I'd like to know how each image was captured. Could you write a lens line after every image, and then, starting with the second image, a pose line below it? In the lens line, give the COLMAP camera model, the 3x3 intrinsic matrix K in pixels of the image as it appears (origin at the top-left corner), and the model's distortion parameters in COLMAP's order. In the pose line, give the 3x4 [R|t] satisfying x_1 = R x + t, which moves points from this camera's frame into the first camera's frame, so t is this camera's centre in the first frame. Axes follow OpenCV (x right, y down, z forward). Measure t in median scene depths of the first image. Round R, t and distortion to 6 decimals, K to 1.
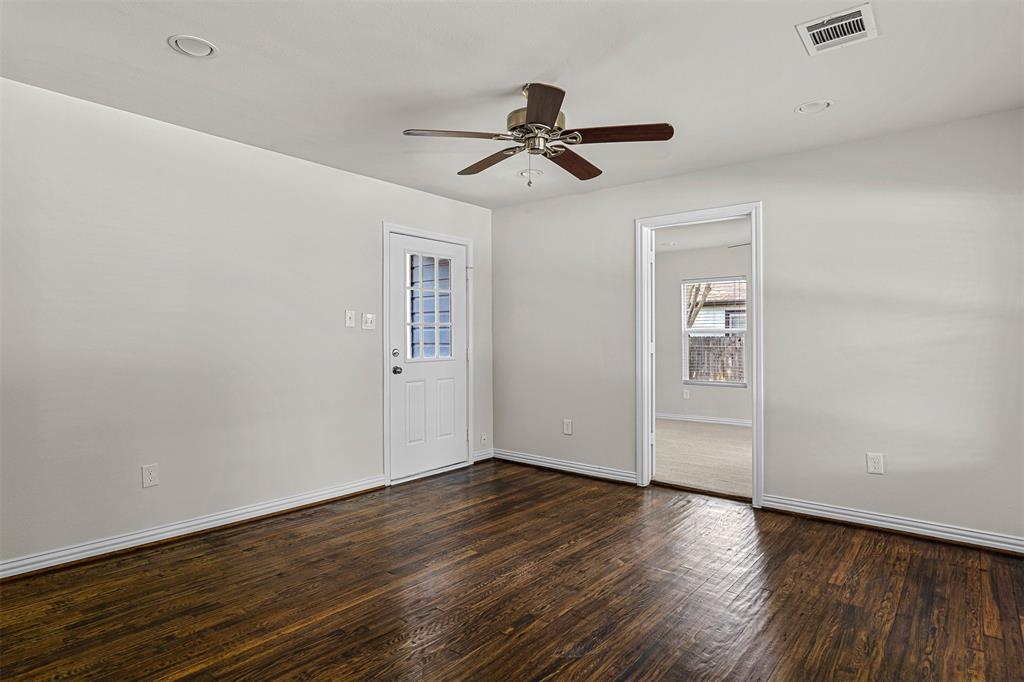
lens RADIAL K [[559.9, 0, 505.7], [0, 559.9, 339.4], [0, 0, 1]] dist [0.002580, -0.000630]
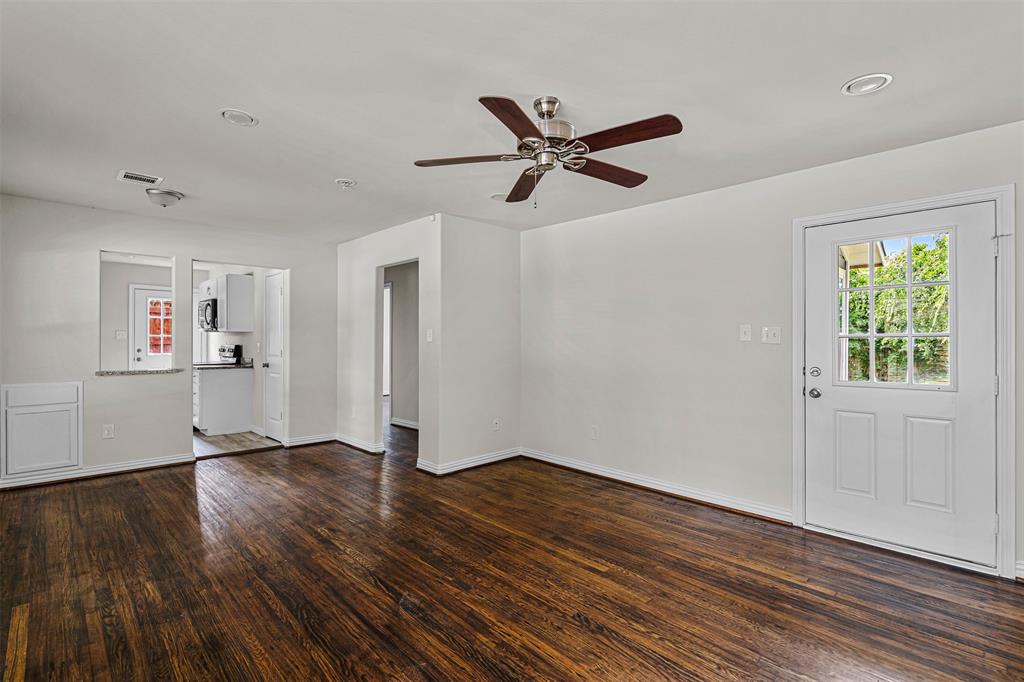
lens RADIAL K [[477.0, 0, 510.1], [0, 477.0, 339.9], [0, 0, 1]] dist [0.002634, -0.001788]
pose [[-0.104479, -0.001167, -0.994526, 0.735618], [-0.007047, 0.999975, -0.000433, -0.026038], [0.994502, 0.006964, -0.104484, 0.836320]]
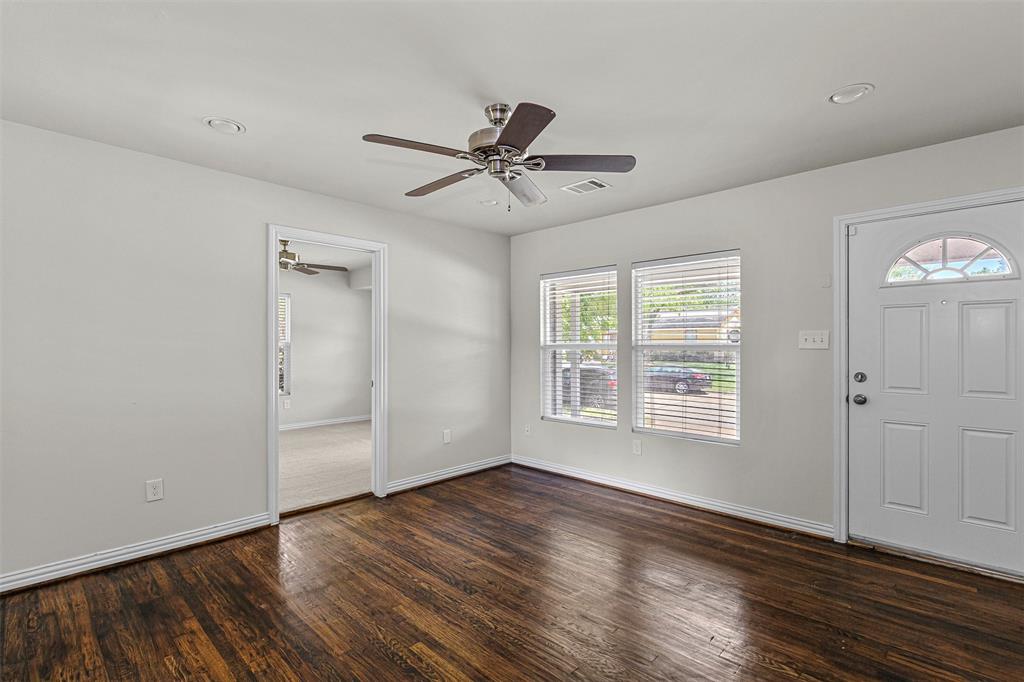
lens RADIAL K [[477.0, 0, 506.8], [0, 477.0, 346.6], [0, 0, 1]] dist [0.002634, -0.001788]
pose [[0.085858, -0.007328, 0.996280, -0.637732], [0.004647, 0.999965, 0.006955, -0.033565], [-0.996297, 0.004033, 0.085889, 0.745290]]
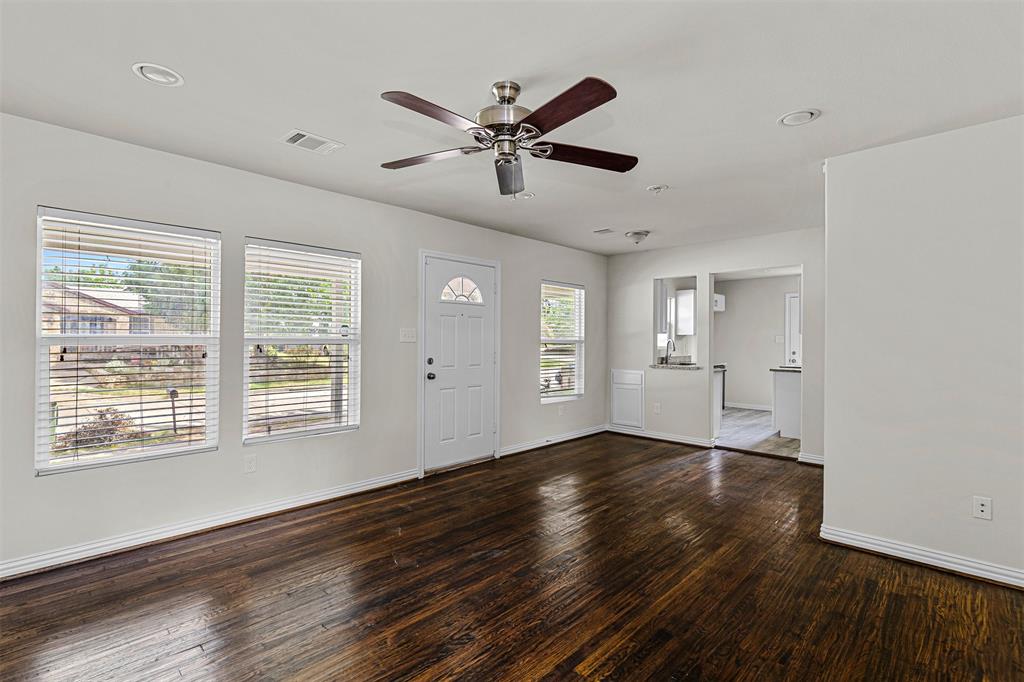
lens RADIAL K [[477.0, 0, 496.6], [0, 477.0, 336.9], [0, 0, 1]] dist [0.002634, -0.001788]
pose [[-0.994857, -0.004296, 0.101197, -0.011363], [-0.004817, 0.999976, -0.004911, -0.028572], [-0.101173, -0.005374, -0.994854, 1.458640]]
